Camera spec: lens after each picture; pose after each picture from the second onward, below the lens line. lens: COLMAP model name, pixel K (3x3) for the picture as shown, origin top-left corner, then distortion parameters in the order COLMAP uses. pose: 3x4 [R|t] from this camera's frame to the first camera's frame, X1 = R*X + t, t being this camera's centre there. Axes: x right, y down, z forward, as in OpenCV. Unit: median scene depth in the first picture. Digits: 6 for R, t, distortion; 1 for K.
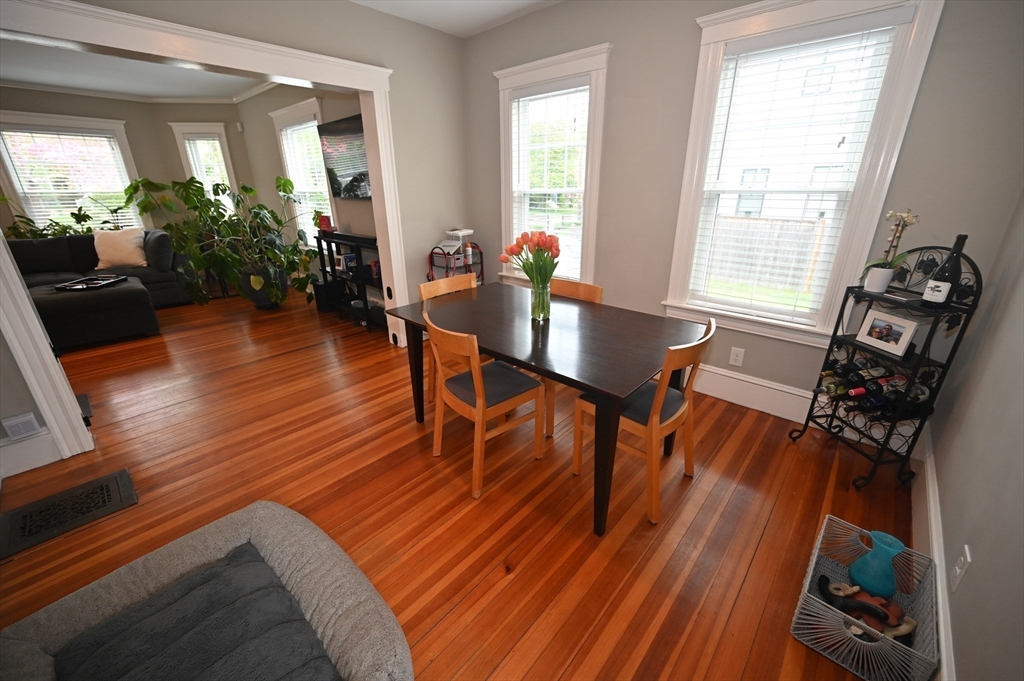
lens RADIAL K [[400.3, 0, 514.5], [0, 400.3, 340.3], [0, 0, 1]] dist [-0.000200, -0.000681]
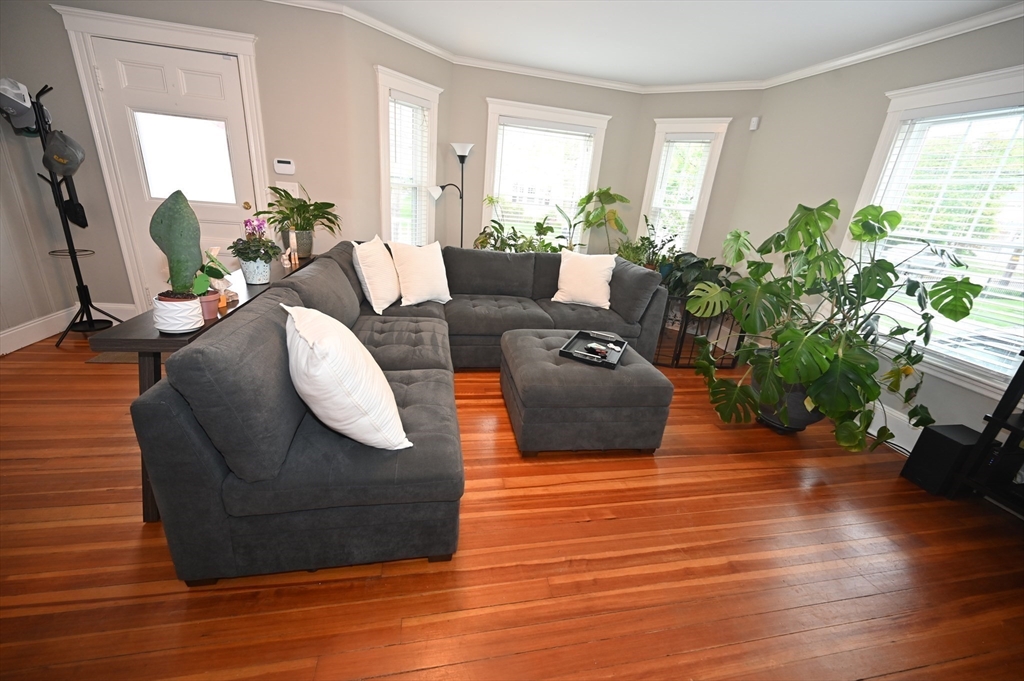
lens RADIAL K [[400.3, 0, 512.1], [0, 400.3, 336.4], [0, 0, 1]] dist [-0.000200, -0.000681]
pose [[0.796025, 0.277368, -0.537970, -0.570440], [-0.299758, 0.952821, 0.047711, -0.106652], [0.525823, 0.123282, 0.841613, 0.273456]]
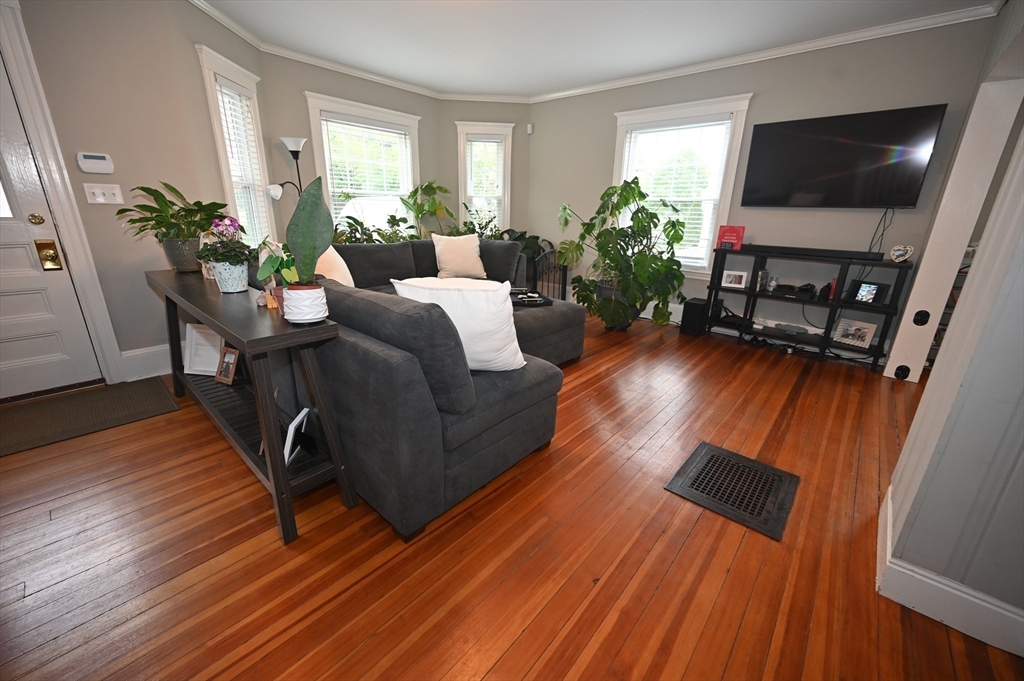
lens RADIAL K [[400.3, 0, 514.9], [0, 400.3, 338.5], [0, 0, 1]] dist [-0.000200, -0.000681]
pose [[0.999447, 0.027160, 0.019189, -0.752542], [-0.026201, 0.998475, -0.048595, -0.014999], [-0.020479, 0.048065, 0.998634, 0.122518]]
